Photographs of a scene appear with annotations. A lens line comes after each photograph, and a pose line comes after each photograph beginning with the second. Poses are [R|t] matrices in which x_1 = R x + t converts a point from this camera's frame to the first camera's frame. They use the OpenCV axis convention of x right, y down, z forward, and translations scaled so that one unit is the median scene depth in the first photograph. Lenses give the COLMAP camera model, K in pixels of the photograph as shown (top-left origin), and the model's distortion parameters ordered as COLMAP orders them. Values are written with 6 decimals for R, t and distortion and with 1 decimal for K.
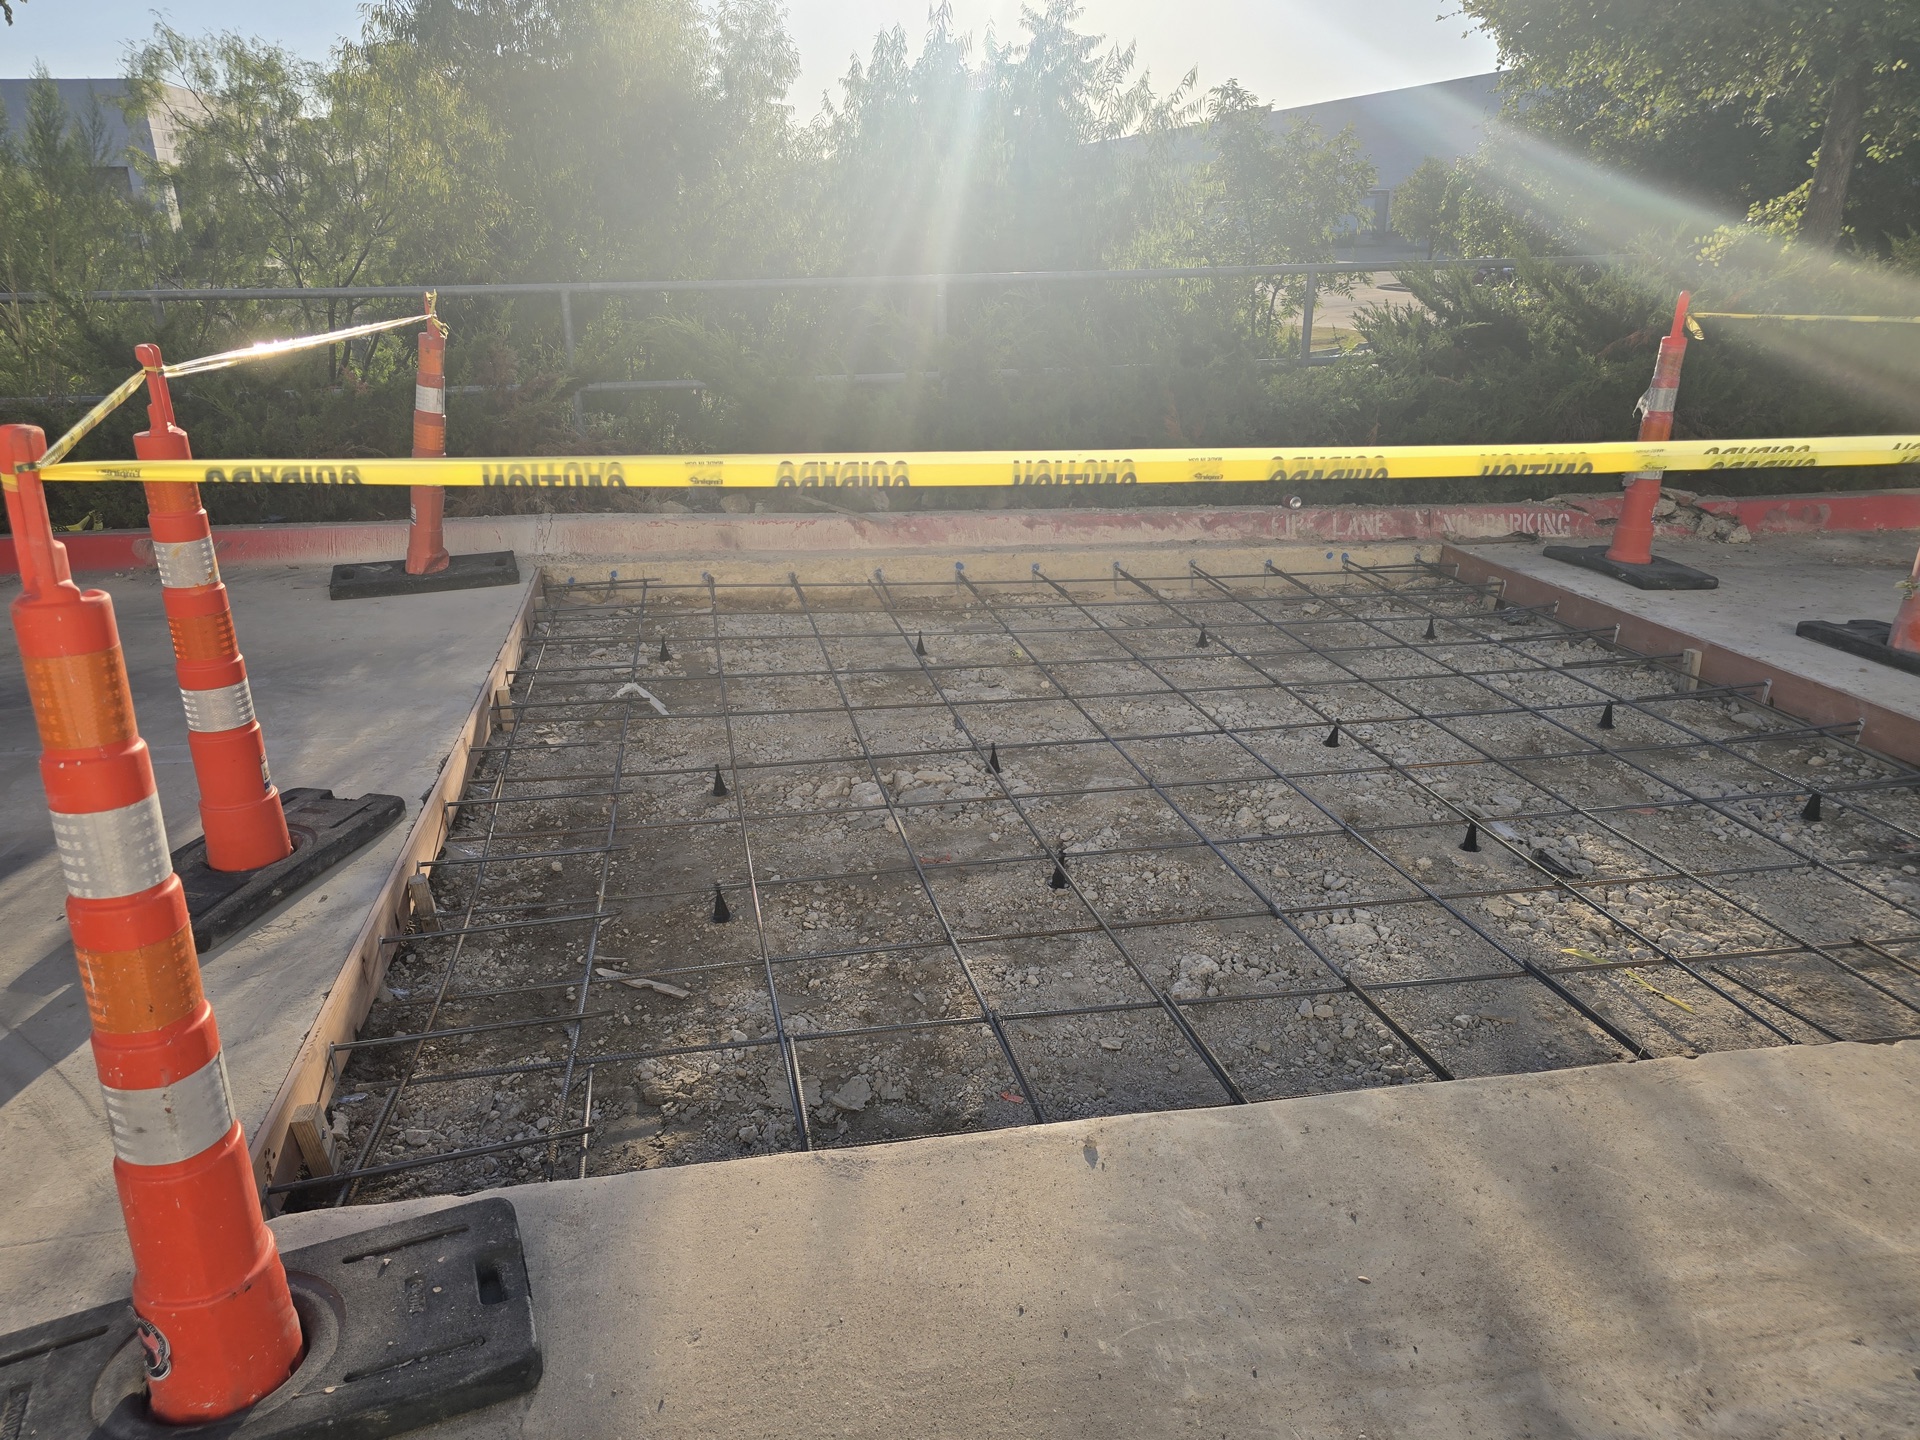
lens RADIAL K [[1289.1, 0, 959.2], [0, 1289.1, 741.4], [0, 0, 1]] dist [0.042366, -0.038943]
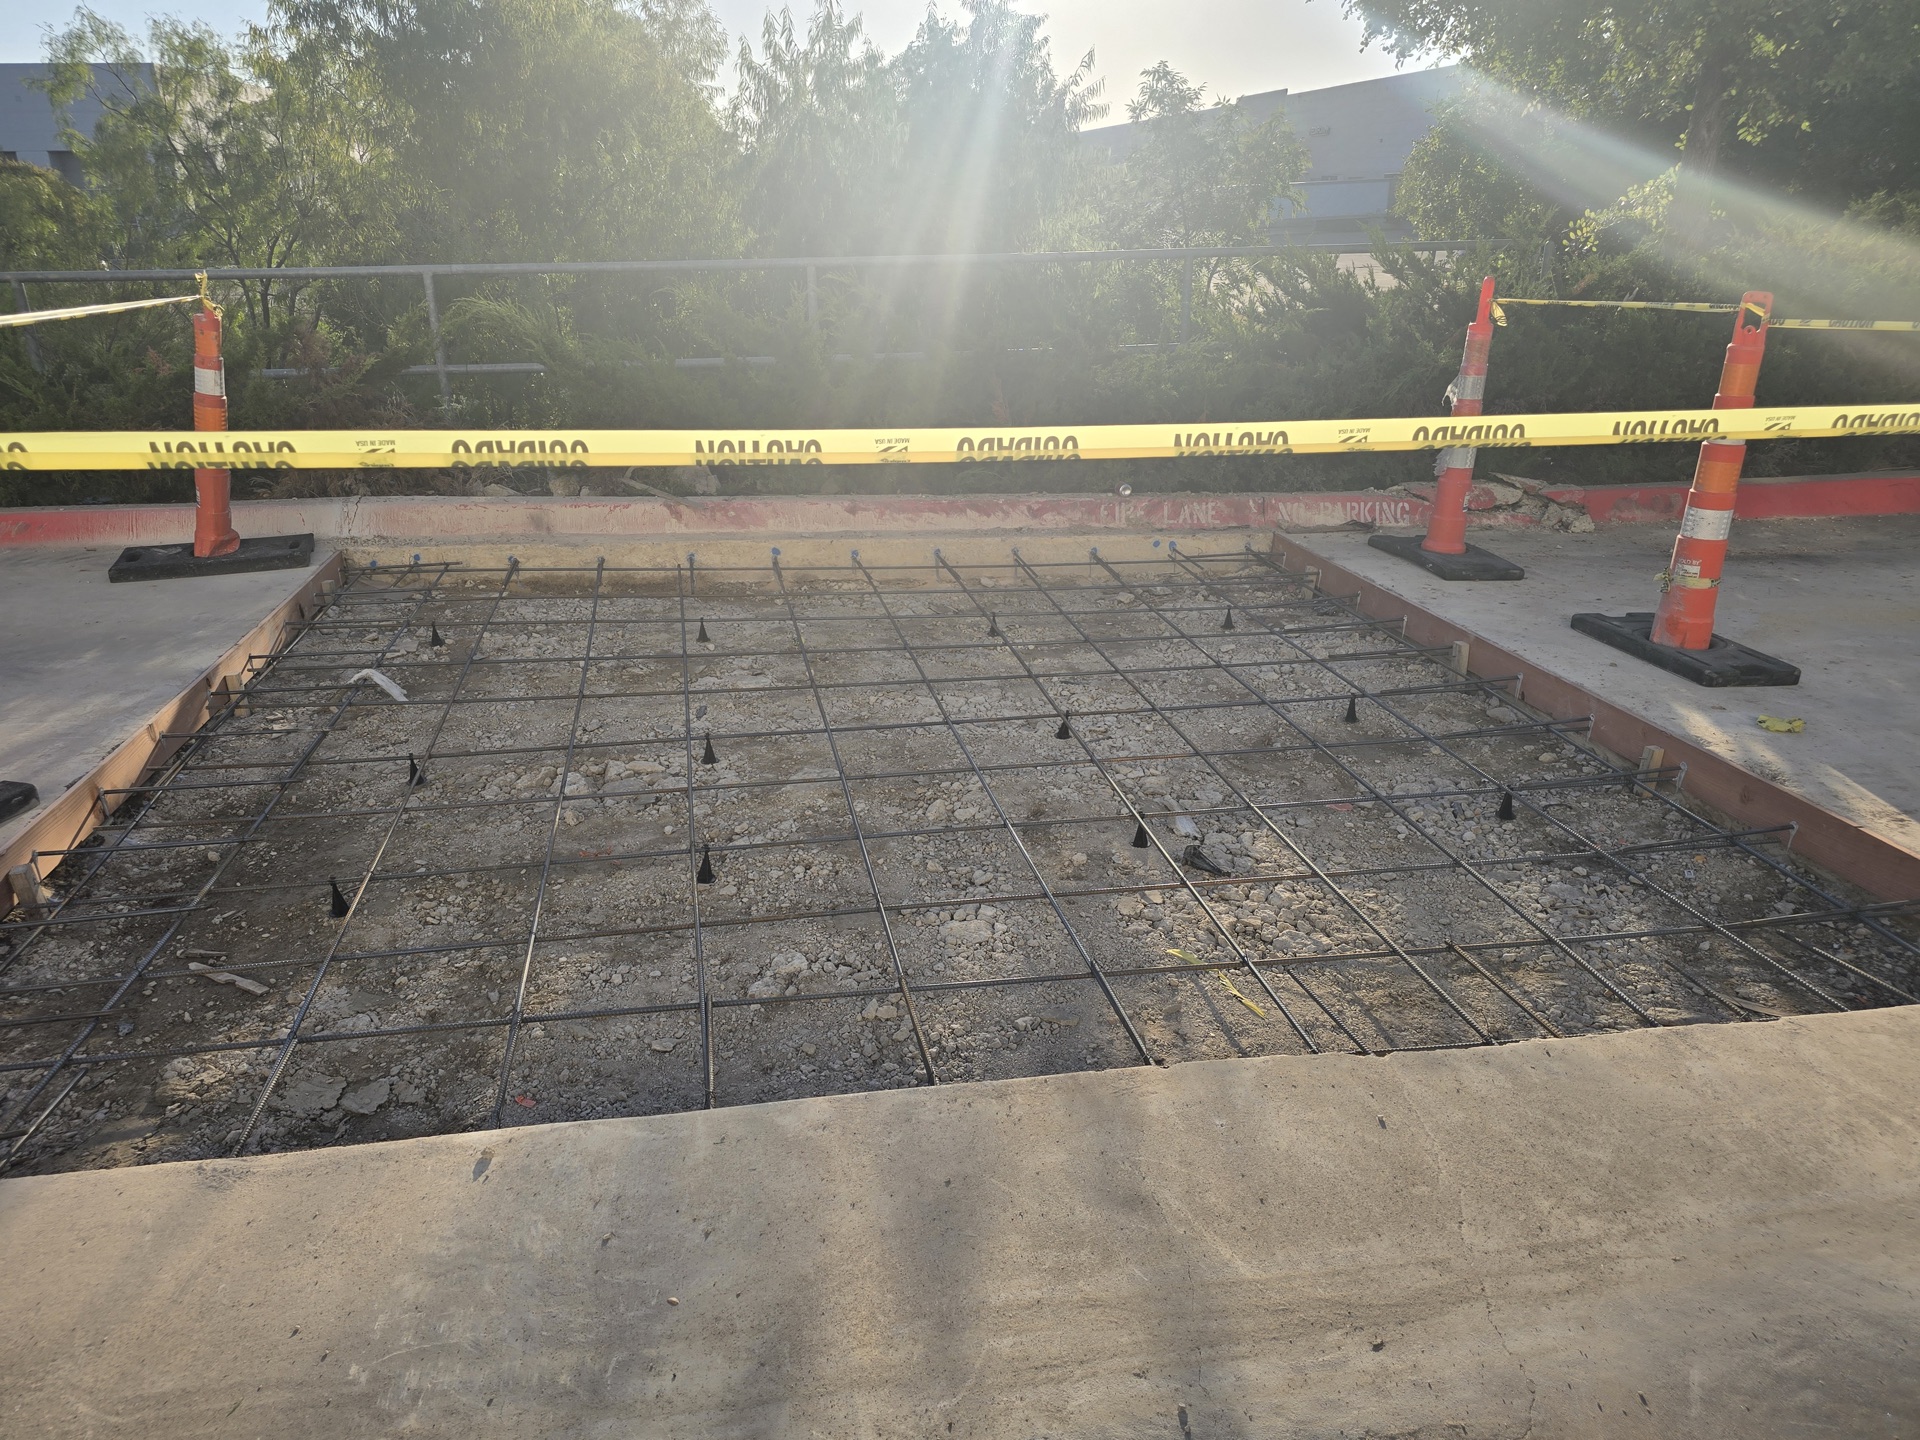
lens RADIAL K [[1284.3, 0, 960.0], [0, 1284.3, 720.0], [0, 0, 1]] dist [0.075092, -0.085325]
pose [[0.999860, 0.007363, -0.014998, 0.180498], [-0.007411, 0.999968, -0.003154, -0.005198], [0.014974, 0.003264, 0.999883, 0.012790]]
